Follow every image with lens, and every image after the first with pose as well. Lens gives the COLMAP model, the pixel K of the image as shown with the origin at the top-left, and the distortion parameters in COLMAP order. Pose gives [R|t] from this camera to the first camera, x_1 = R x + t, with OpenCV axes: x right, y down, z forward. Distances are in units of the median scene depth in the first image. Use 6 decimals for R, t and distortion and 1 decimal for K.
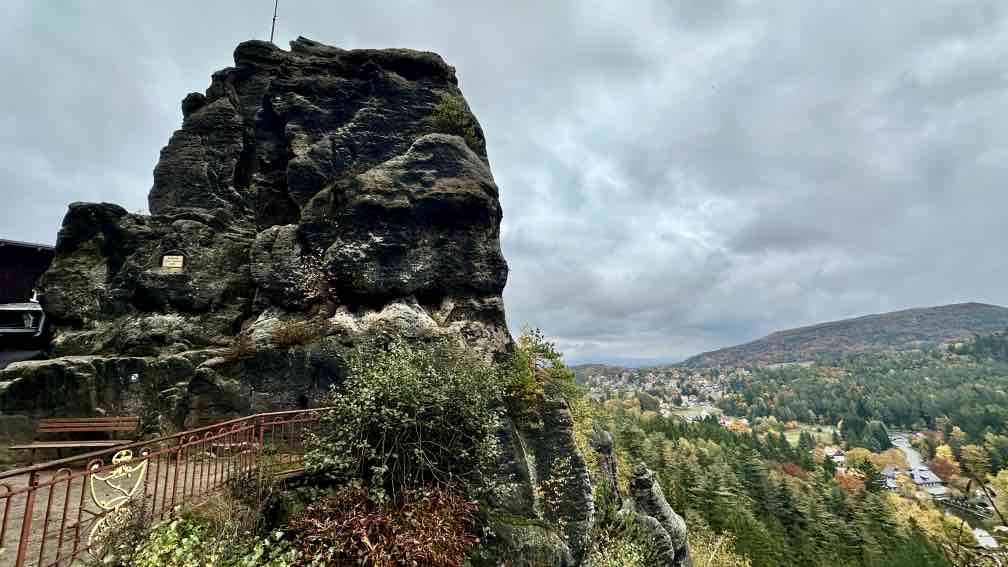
lens RADIAL K [[404.3, 0, 504.0], [0, 404.3, 283.5], [0, 0, 1]] dist [-0.001285, 0.000893]
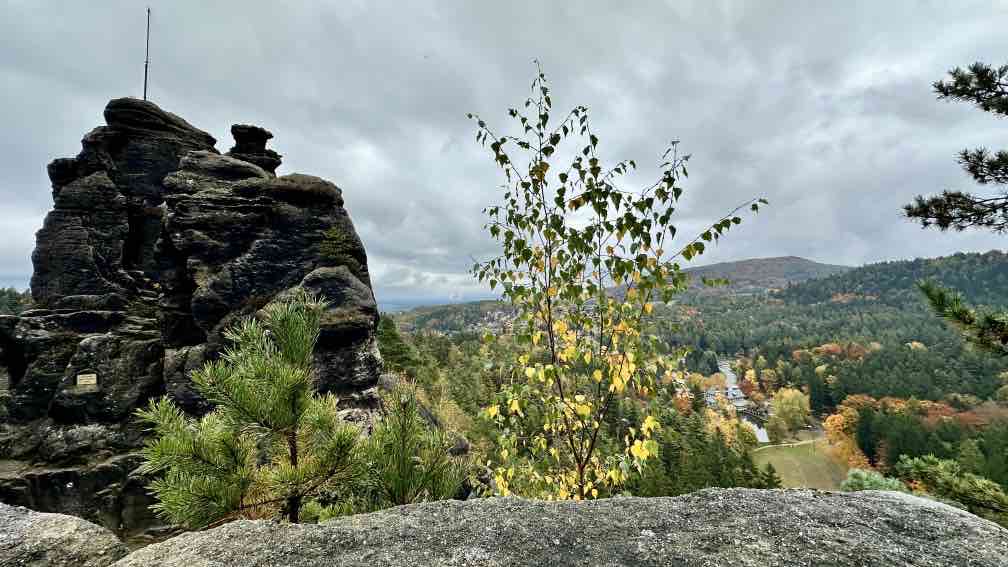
lens RADIAL K [[404.3, 0, 504.0], [0, 404.3, 283.5], [0, 0, 1]] dist [-0.001285, 0.000893]
pose [[0.971362, 0.022207, 0.236566, 0.078757], [-0.060189, 0.986146, 0.154572, -0.529093], [-0.229857, -0.164384, 0.959241, -0.339756]]
